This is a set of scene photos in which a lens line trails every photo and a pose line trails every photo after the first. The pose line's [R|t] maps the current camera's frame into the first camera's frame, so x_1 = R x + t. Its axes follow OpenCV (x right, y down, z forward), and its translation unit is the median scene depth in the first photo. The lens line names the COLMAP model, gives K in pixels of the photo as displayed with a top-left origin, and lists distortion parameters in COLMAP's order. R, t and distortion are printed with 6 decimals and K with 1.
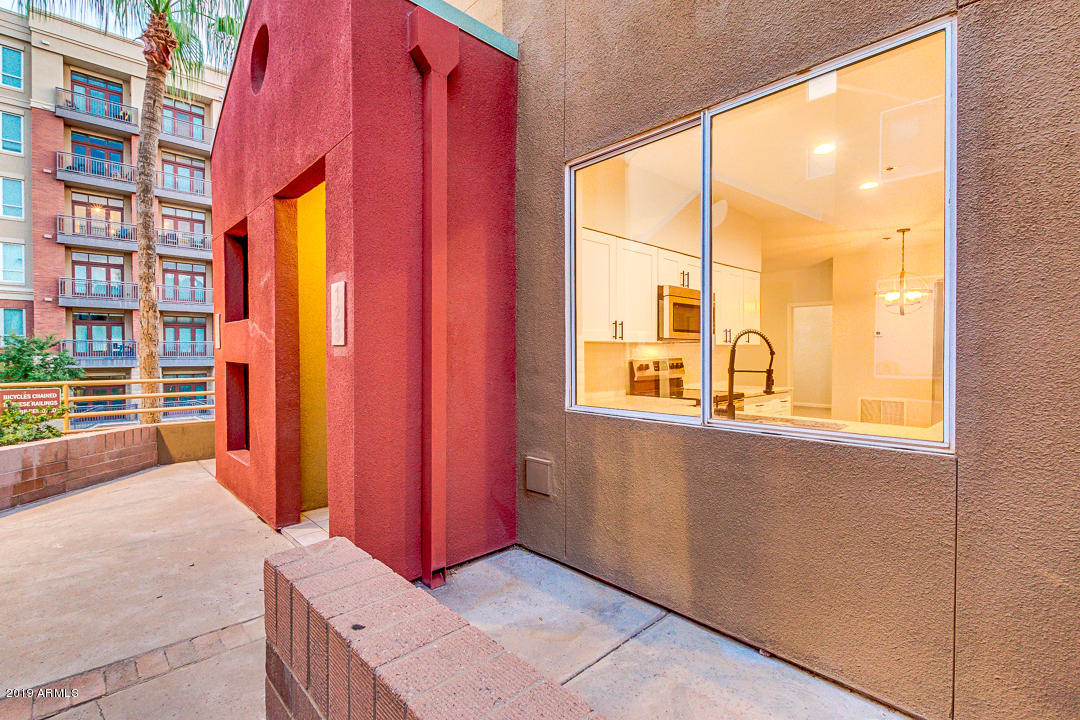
lens RADIAL K [[508.5, 0, 540.0], [0, 508.5, 360.0], [0, 0, 1]] dist [0.006009, -0.001248]
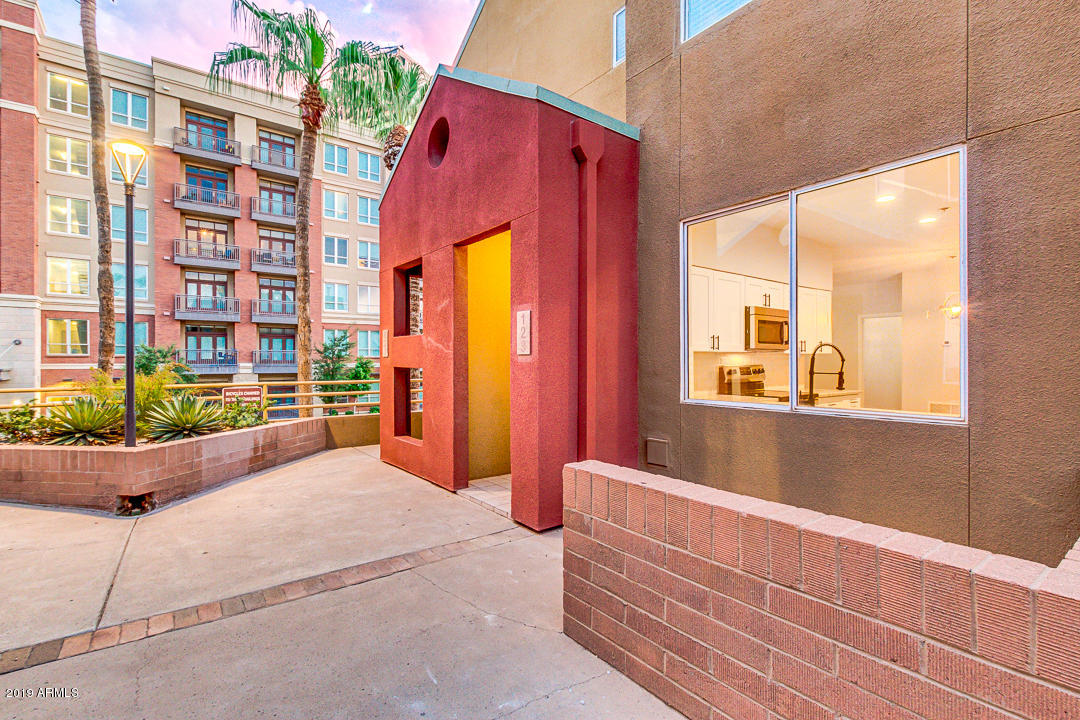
lens RADIAL K [[508.5, 0, 540.0], [0, 508.5, 360.0], [0, 0, 1]] dist [0.006009, -0.001248]
pose [[0.994053, 0.000695, -0.108897, -0.116931], [-0.002485, 0.999864, -0.016300, 0.006035], [0.108871, 0.016474, 0.993919, -0.257841]]
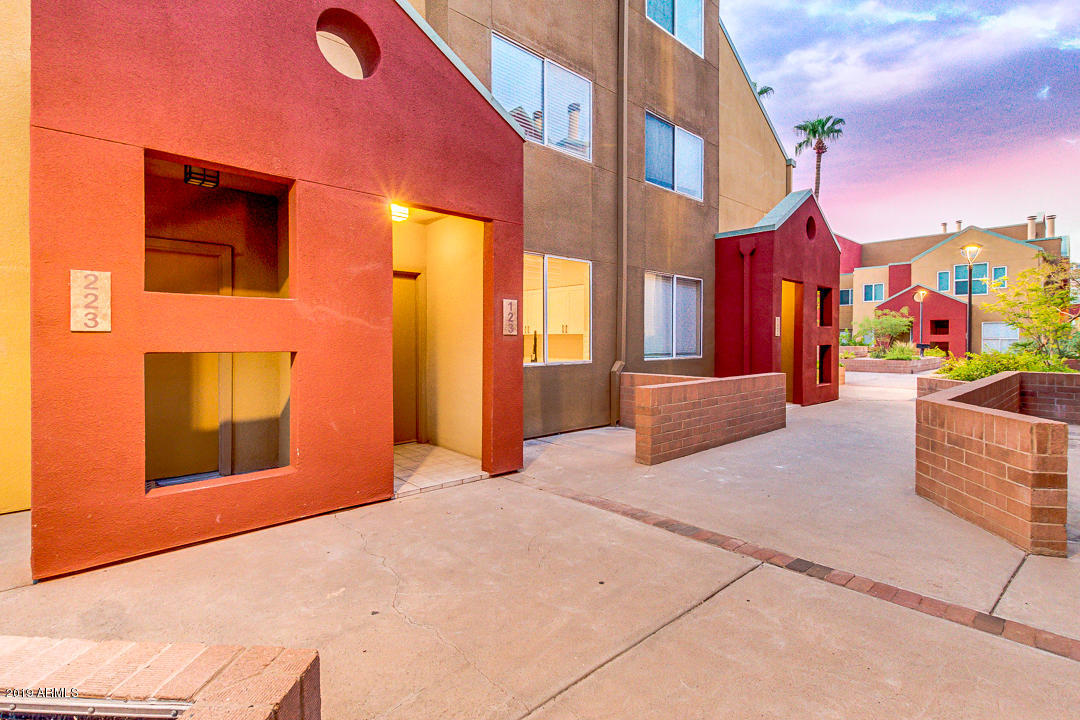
lens RADIAL K [[533.6, 0, 539.6], [0, 533.6, 341.4], [0, 0, 1]] dist [0.002017, -0.000205]
pose [[-0.015041, -0.003265, 0.999882, -1.358574], [0.015891, 0.999868, 0.003504, -0.006250], [-0.999761, 0.015942, -0.014987, 0.549299]]
